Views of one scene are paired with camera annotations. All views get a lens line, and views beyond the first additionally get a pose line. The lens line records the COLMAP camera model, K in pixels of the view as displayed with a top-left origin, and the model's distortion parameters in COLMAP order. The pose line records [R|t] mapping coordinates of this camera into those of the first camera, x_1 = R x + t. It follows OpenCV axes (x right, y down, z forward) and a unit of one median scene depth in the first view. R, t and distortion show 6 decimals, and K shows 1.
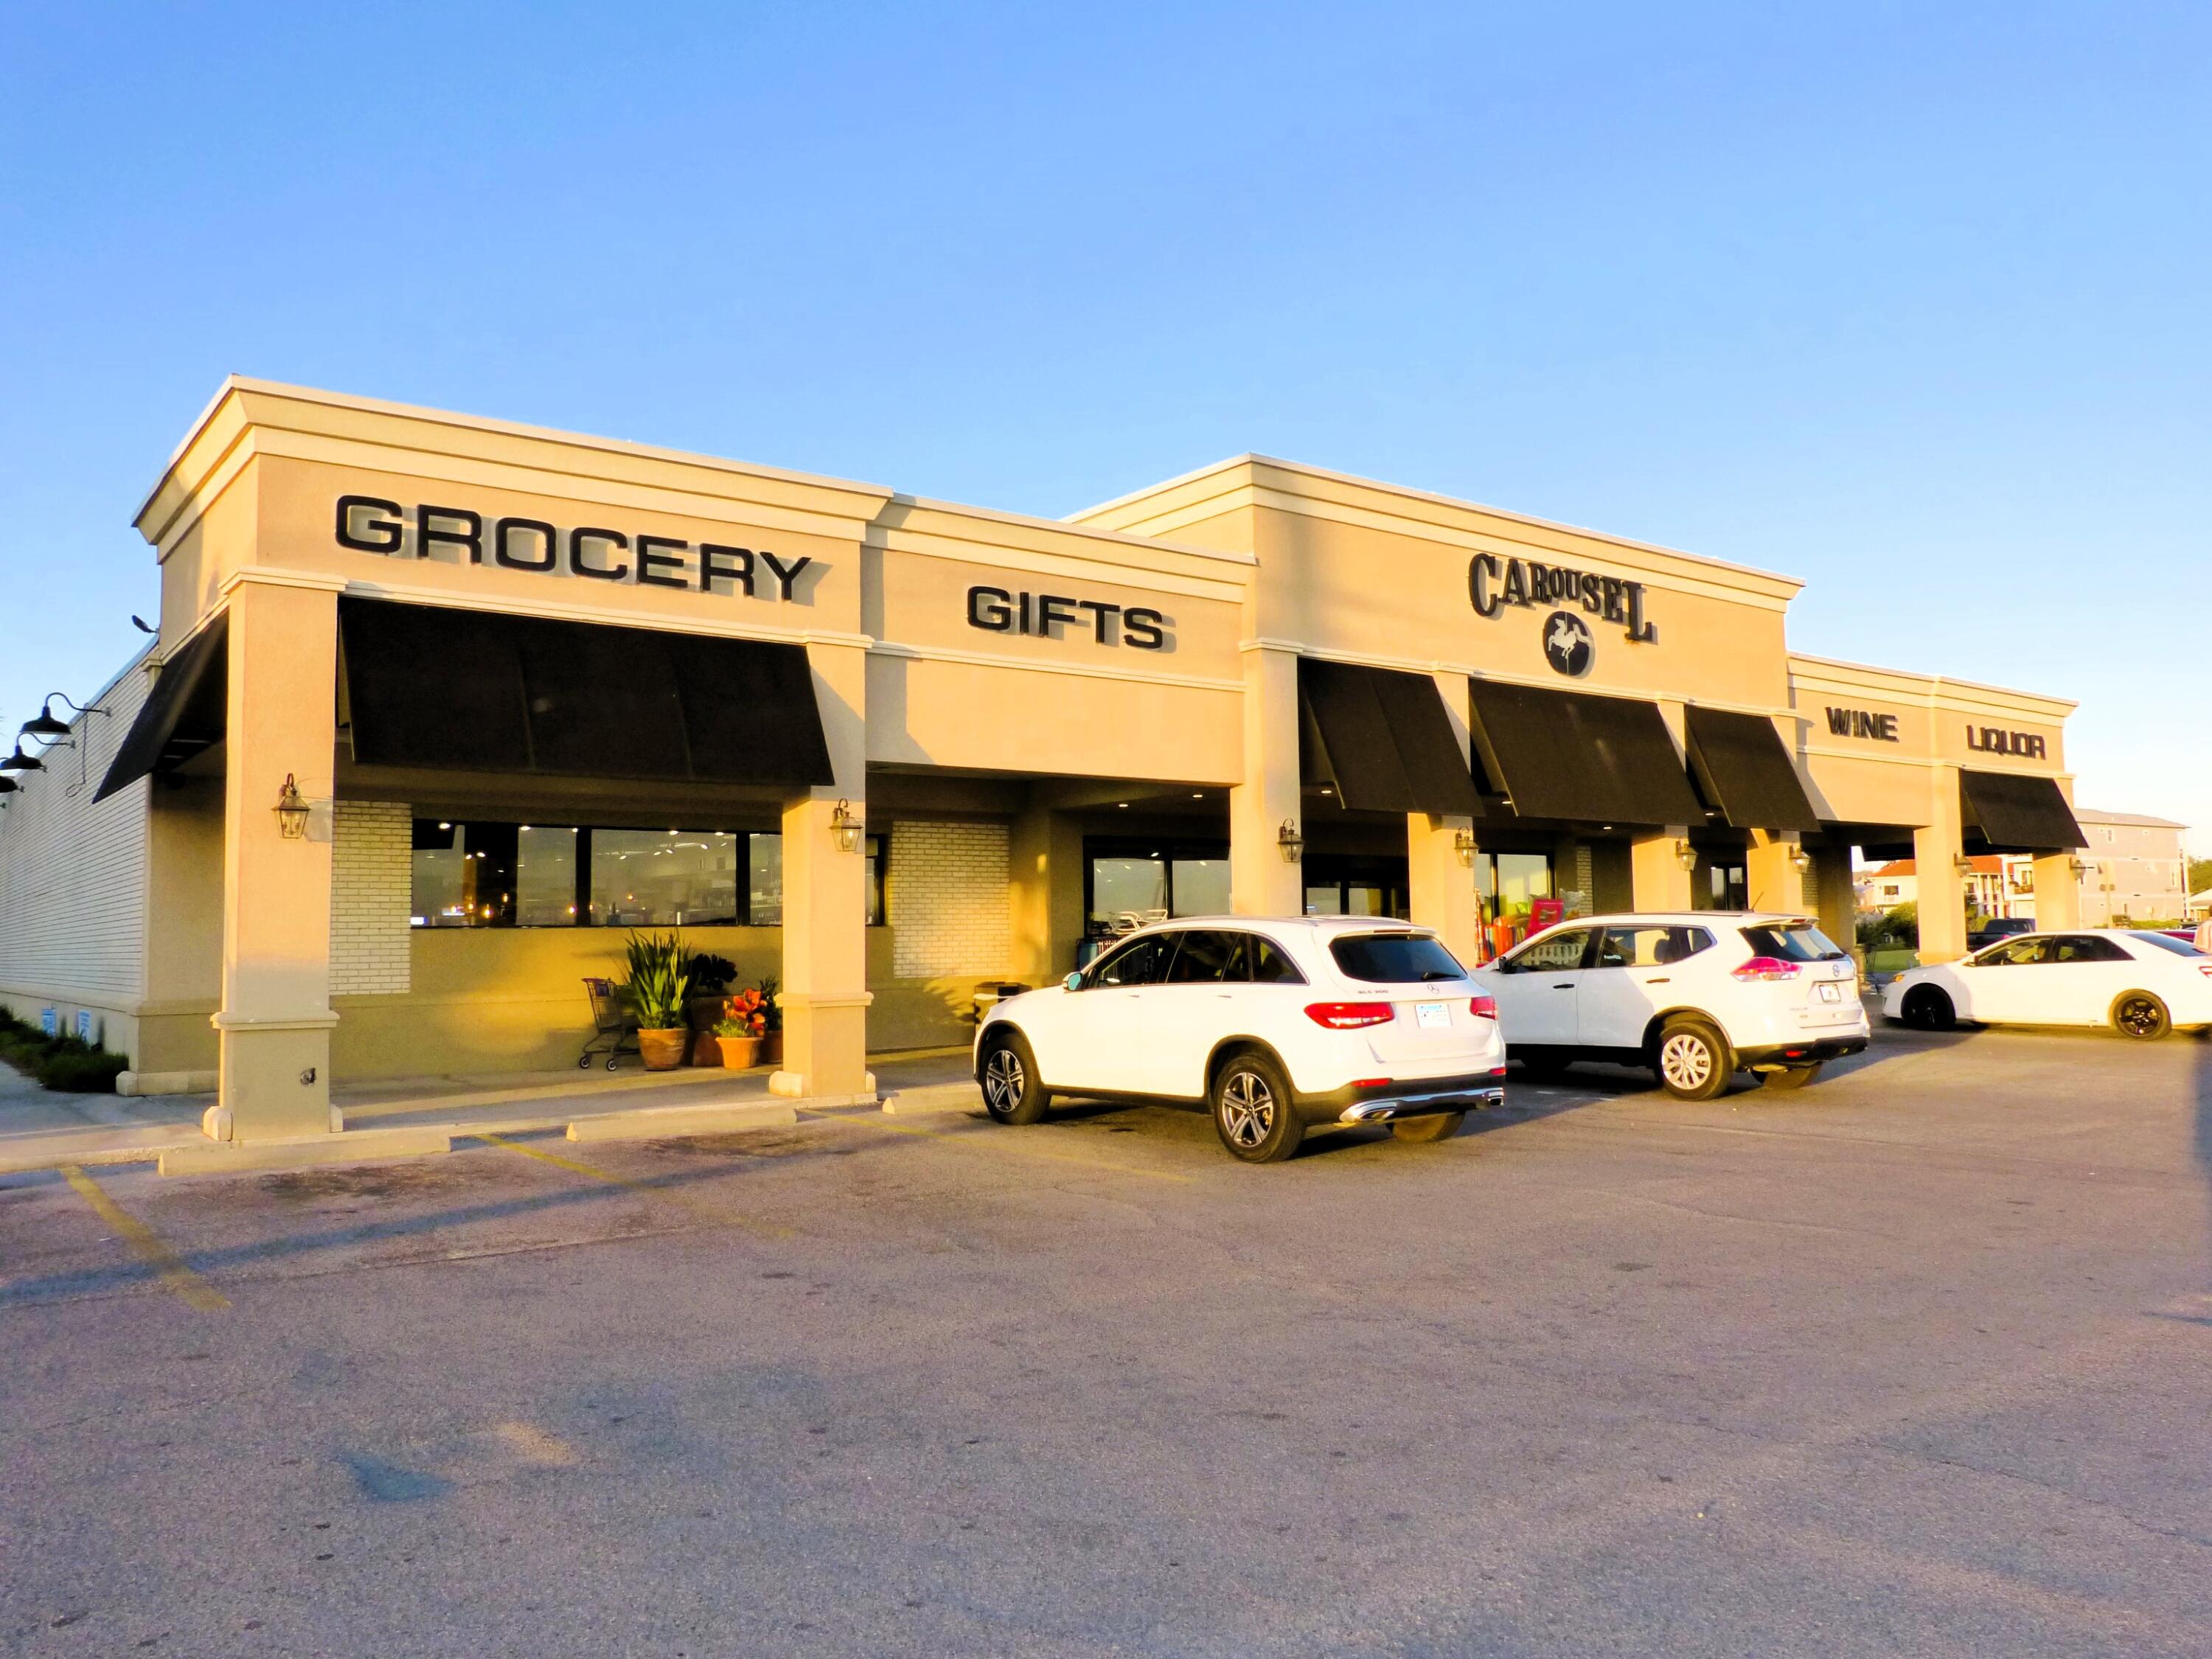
lens RADIAL K [[1625.2, 0, 1106.0], [0, 1625.2, 829.5], [0, 0, 1]] dist [0.034436, 0.000728]
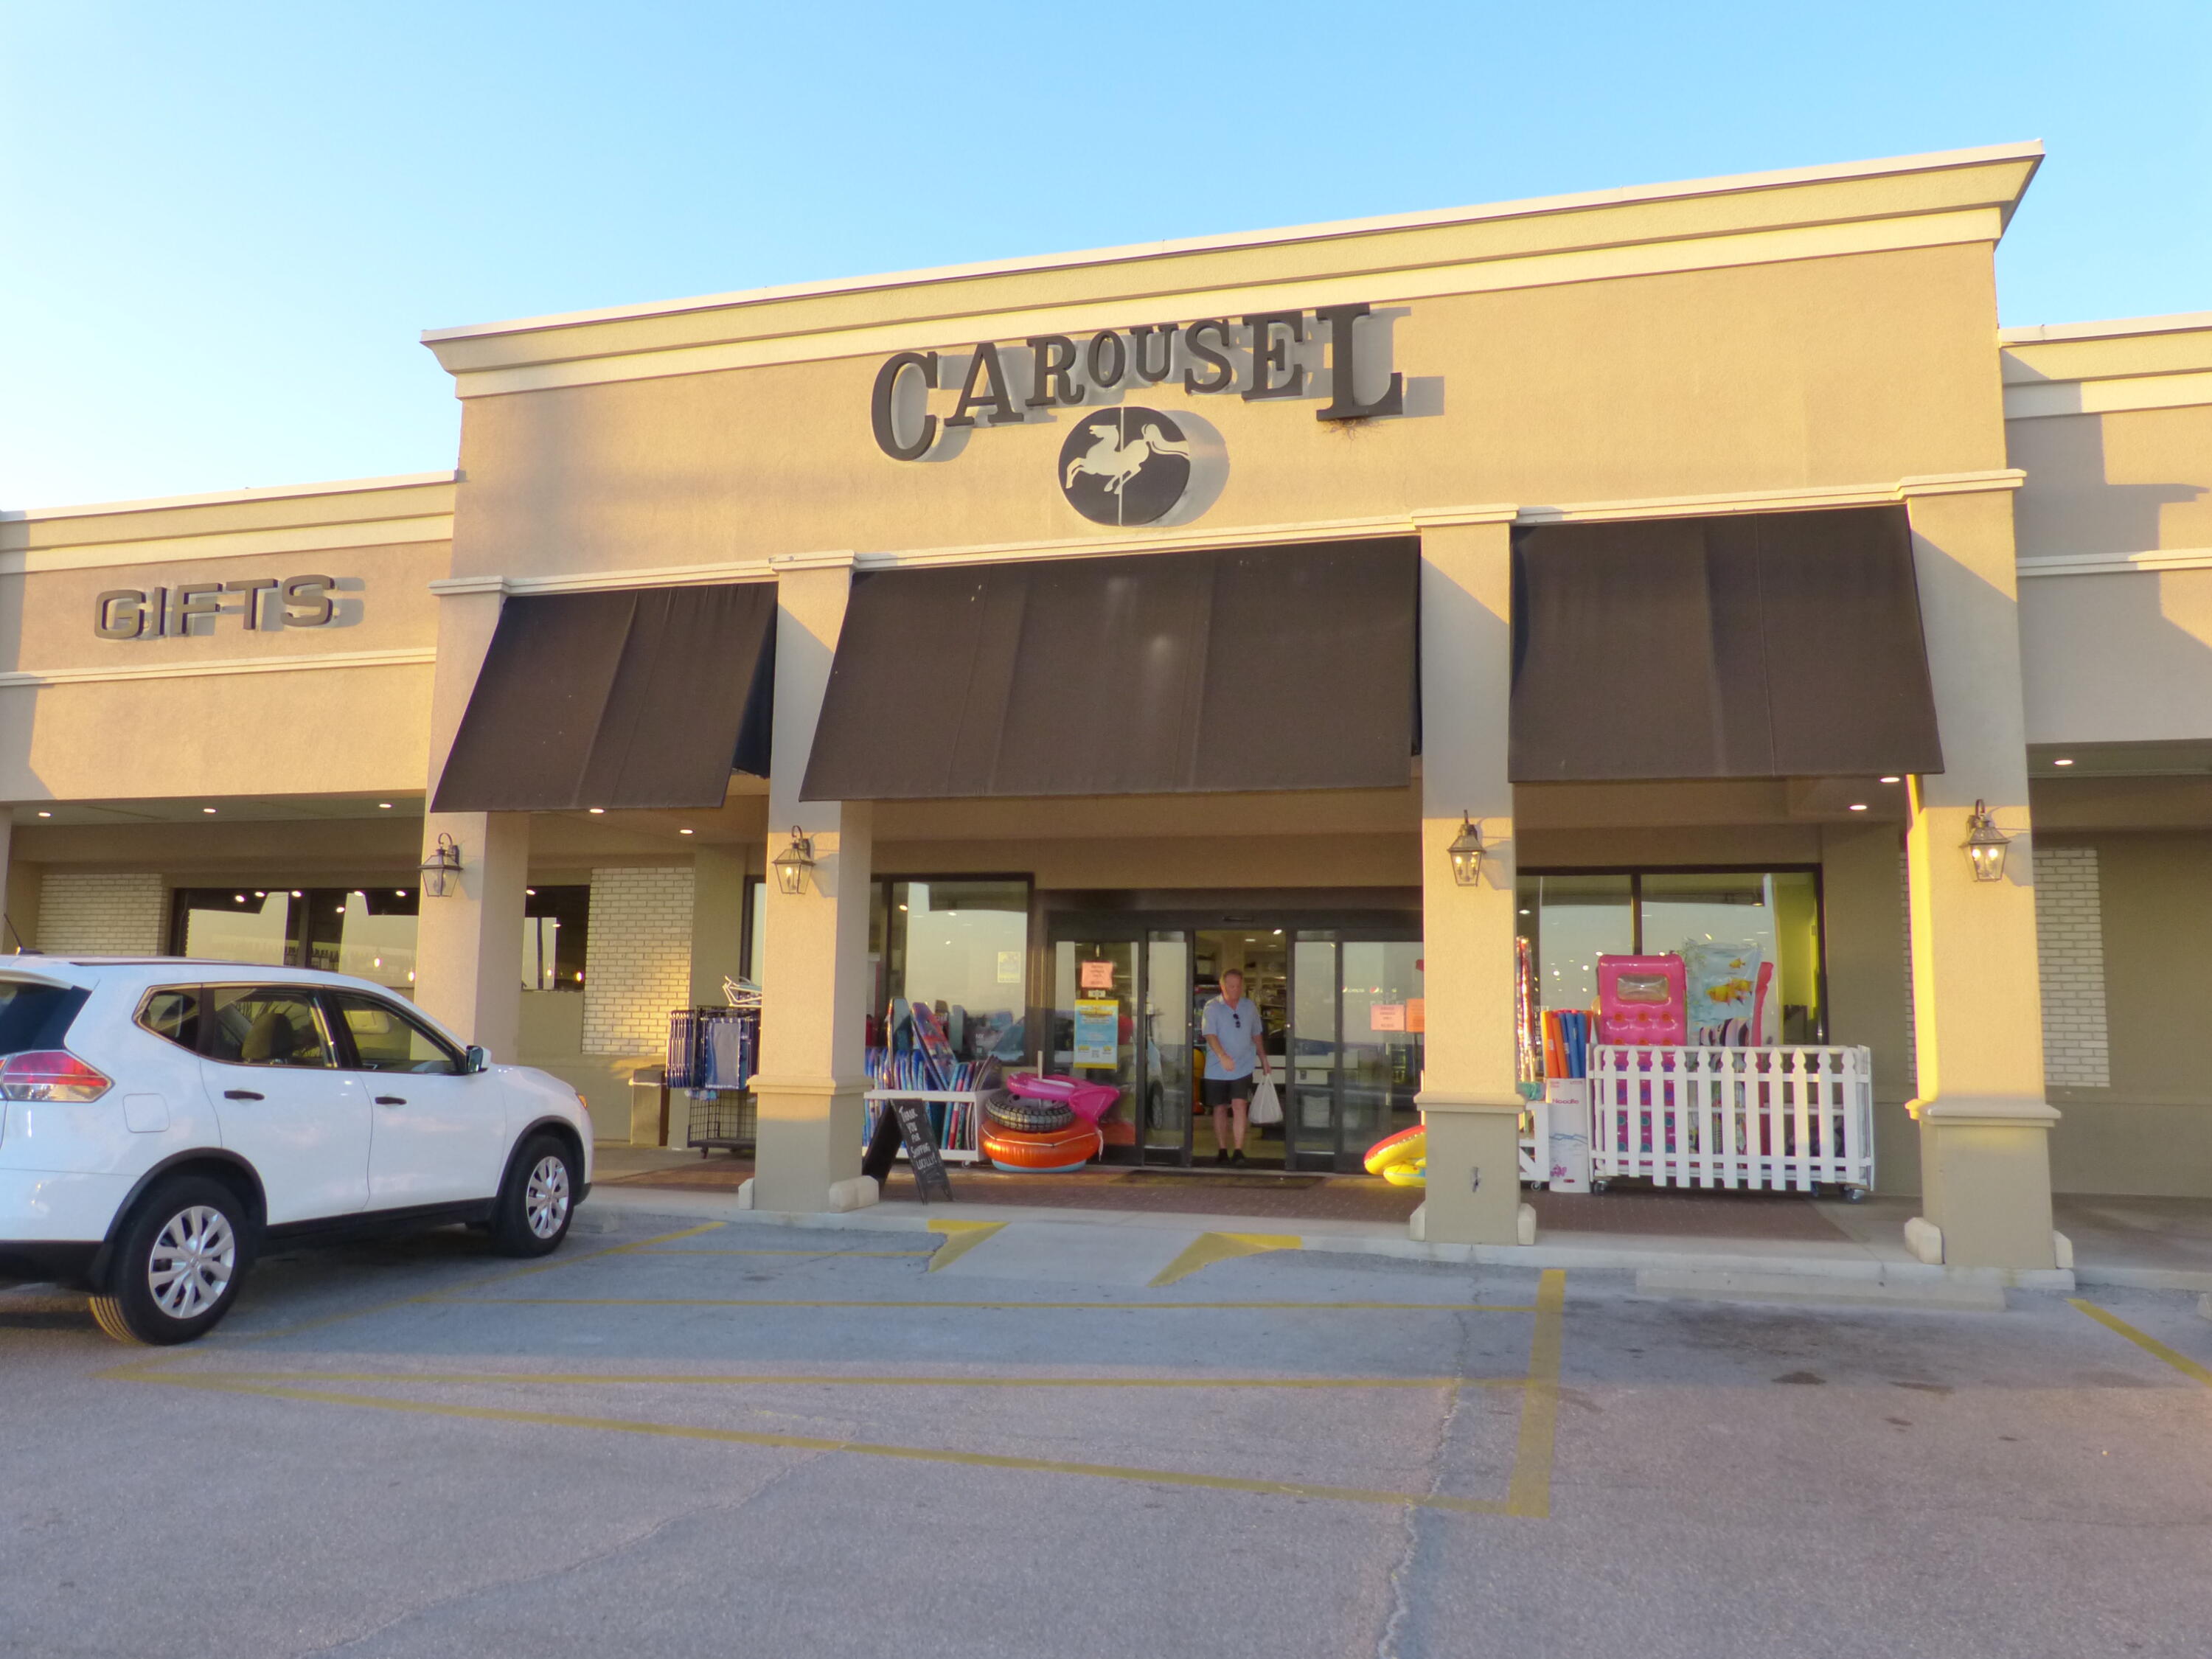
lens RADIAL K [[1566.1, 0, 1106.0], [0, 1566.1, 829.5], [0, 0, 1]] dist [-0.006044, 0.000839]
pose [[0.596180, -0.082162, -0.798635, 0.678682], [0.023671, 0.996116, -0.084808, 0.046140], [0.802502, 0.031656, 0.595810, 0.703888]]
